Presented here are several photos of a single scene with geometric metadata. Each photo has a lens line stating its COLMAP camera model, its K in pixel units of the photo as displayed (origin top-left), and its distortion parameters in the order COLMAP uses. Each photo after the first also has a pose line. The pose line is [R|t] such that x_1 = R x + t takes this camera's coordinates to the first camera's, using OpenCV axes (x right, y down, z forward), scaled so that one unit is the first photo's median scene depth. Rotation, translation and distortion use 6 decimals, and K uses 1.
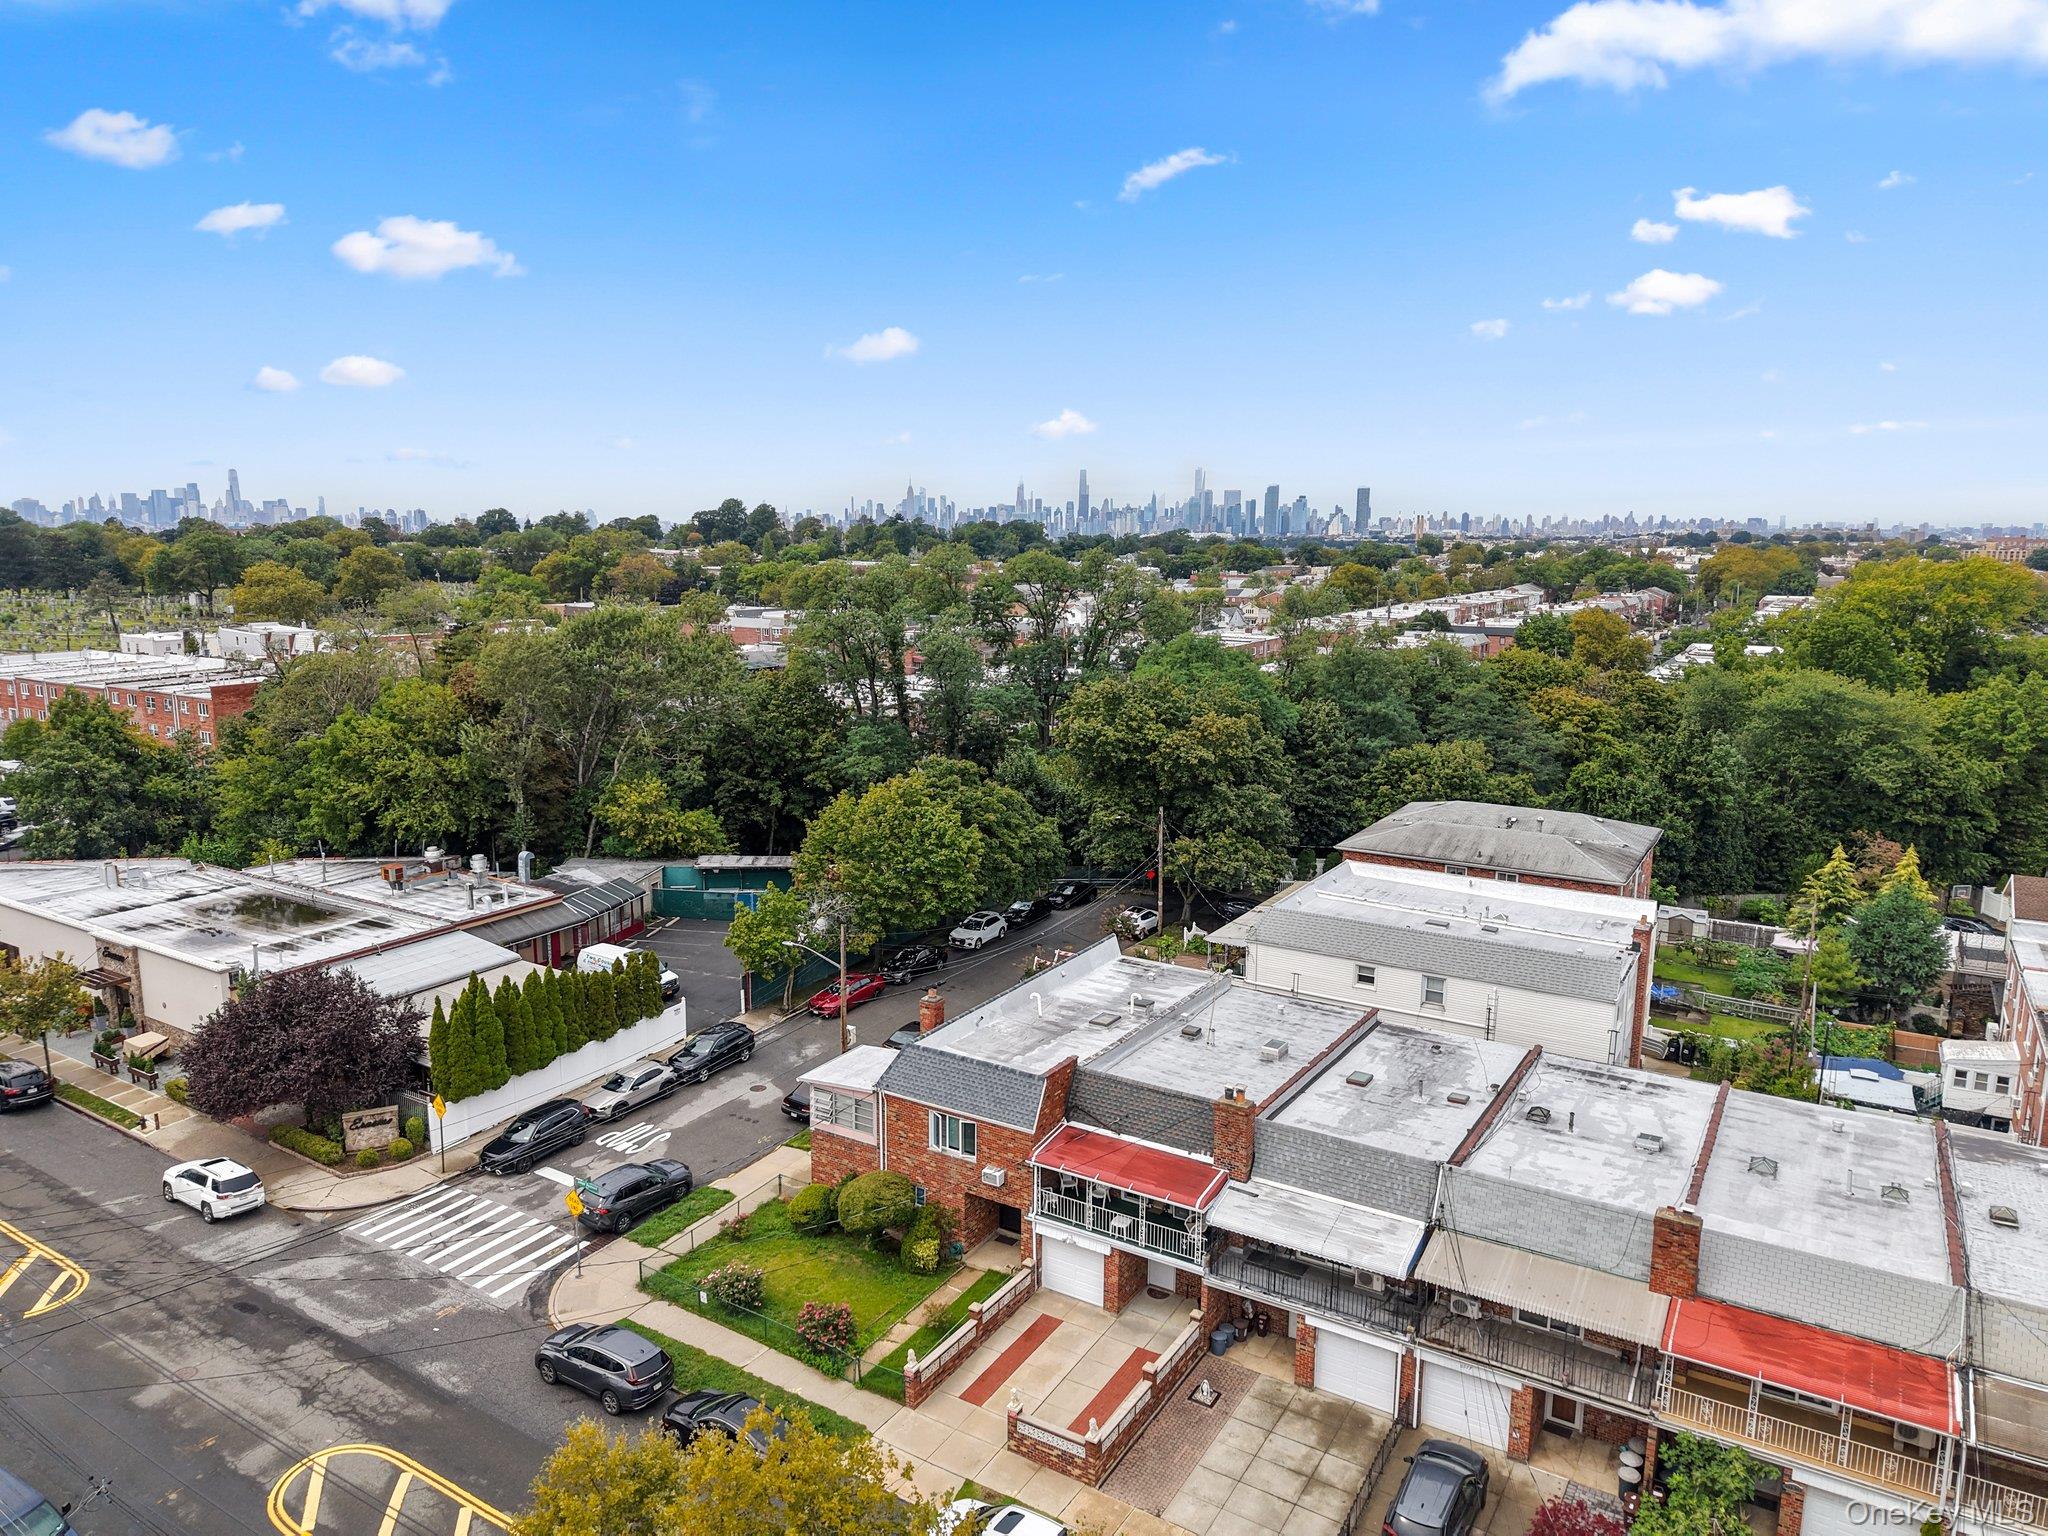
lens RADIAL K [[1375.0, 0, 1024.0], [0, 1375.0, 768.0], [0, 0, 1]] dist [0.040313, -0.031490]
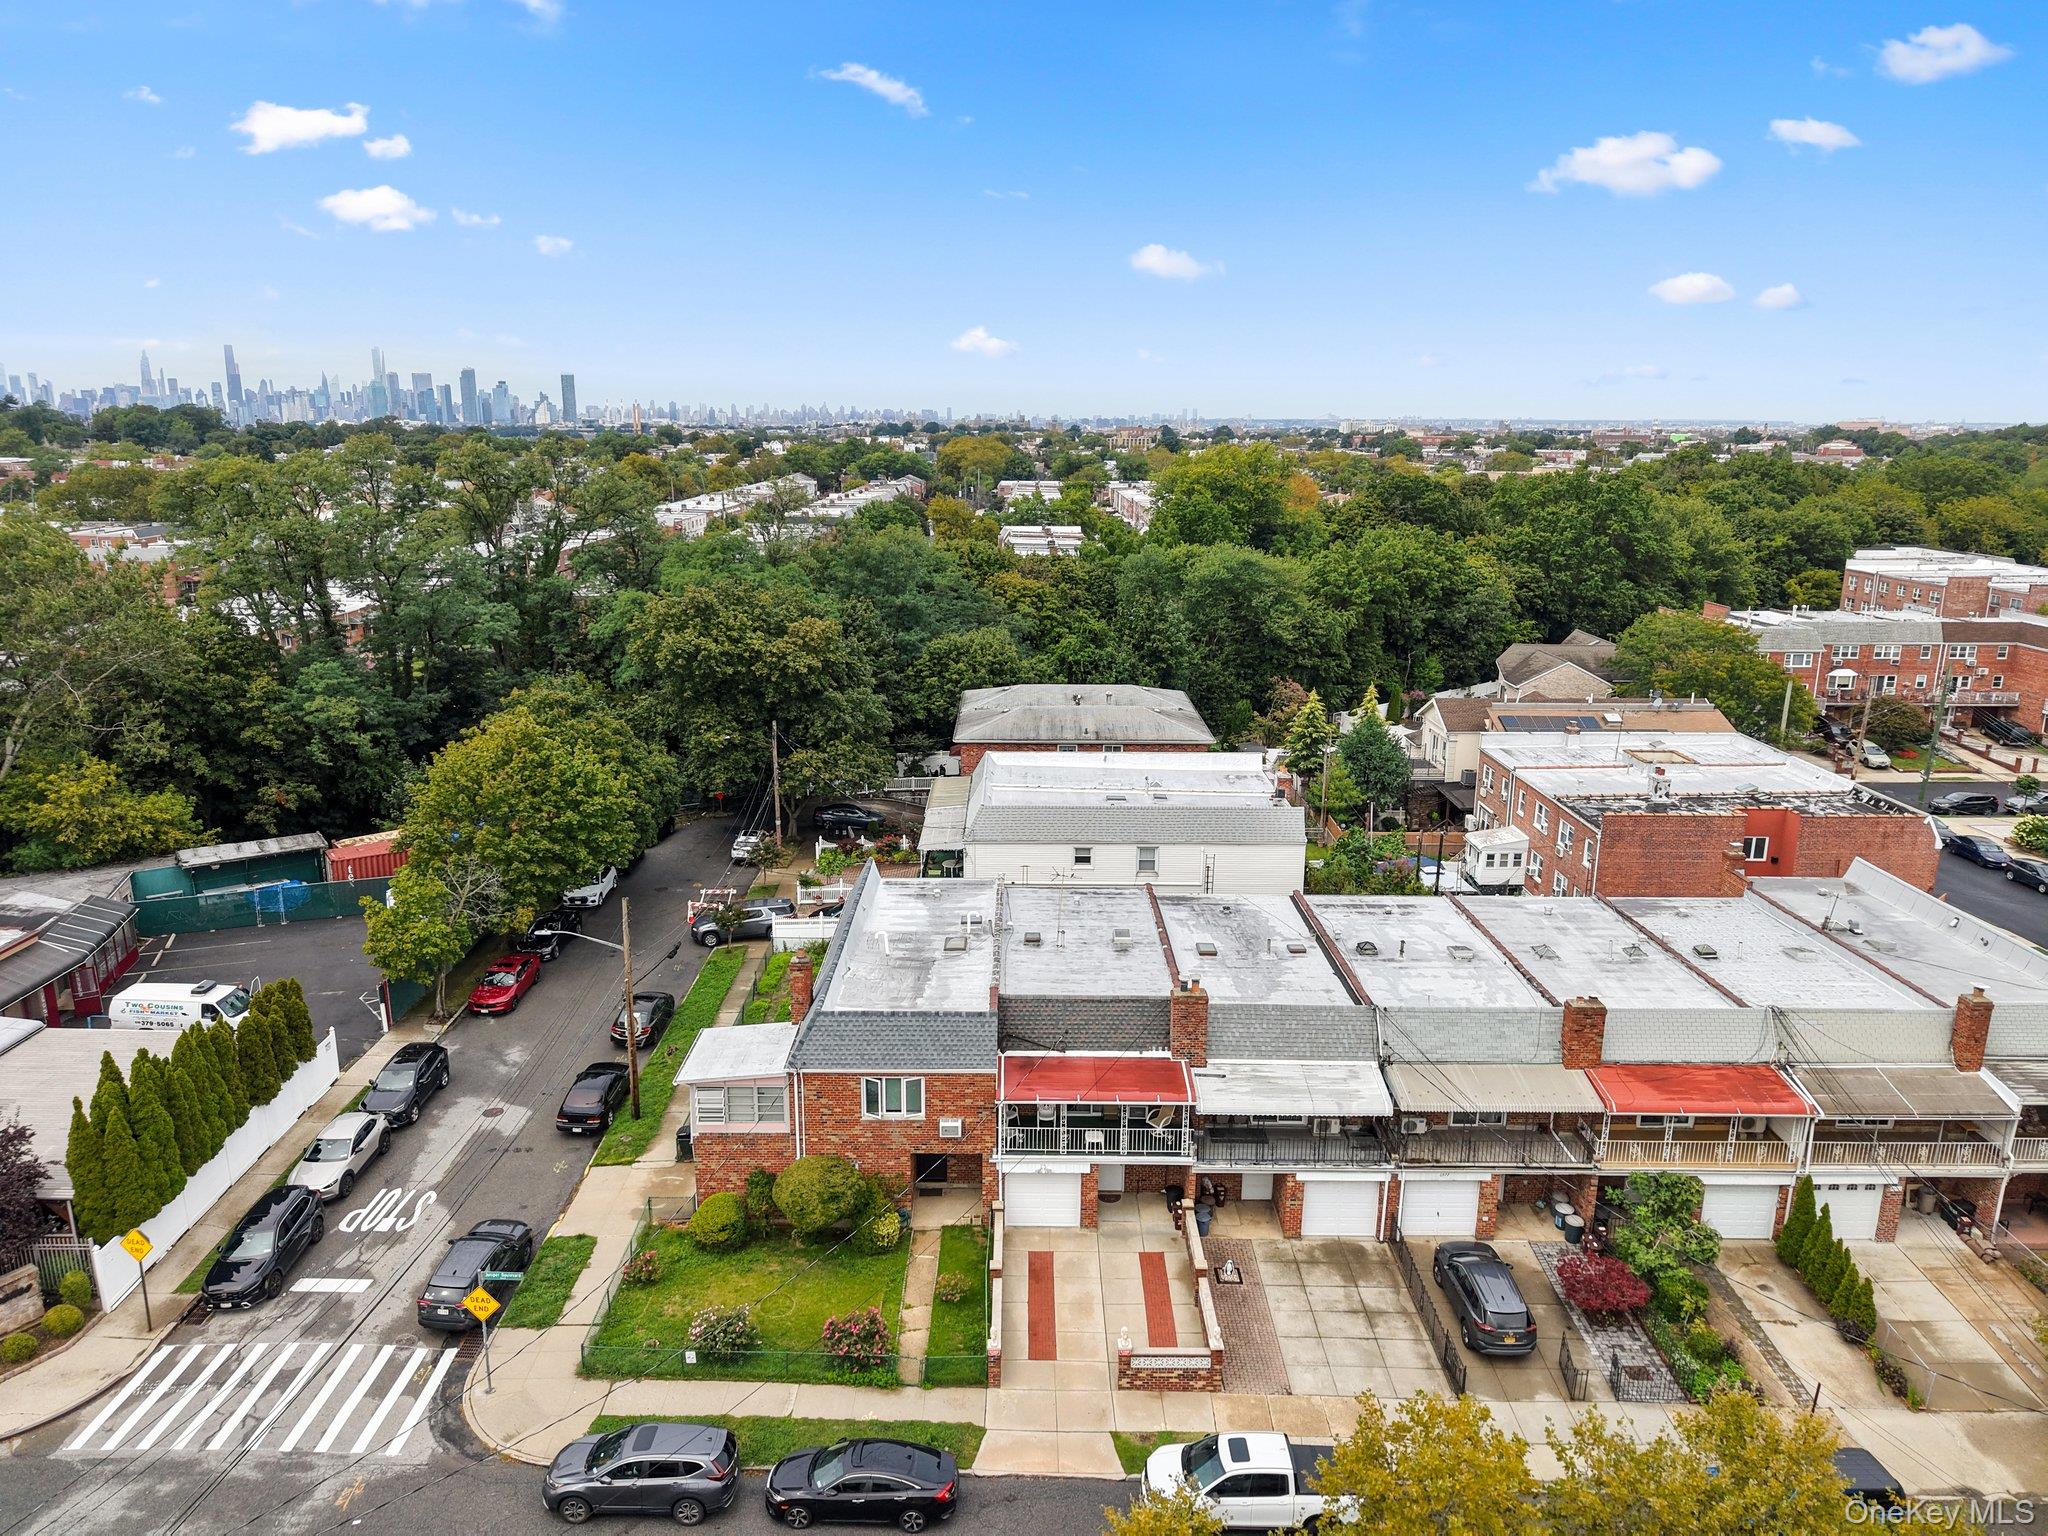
lens RADIAL K [[1375.0, 0, 1024.0], [0, 1375.0, 768.0], [0, 0, 1]] dist [0.040313, -0.031490]
pose [[0.852025, -0.128321, 0.507530, -0.362032], [0.089194, 0.990901, 0.100798, -0.029262], [-0.515846, -0.040614, 0.855718, 0.162463]]
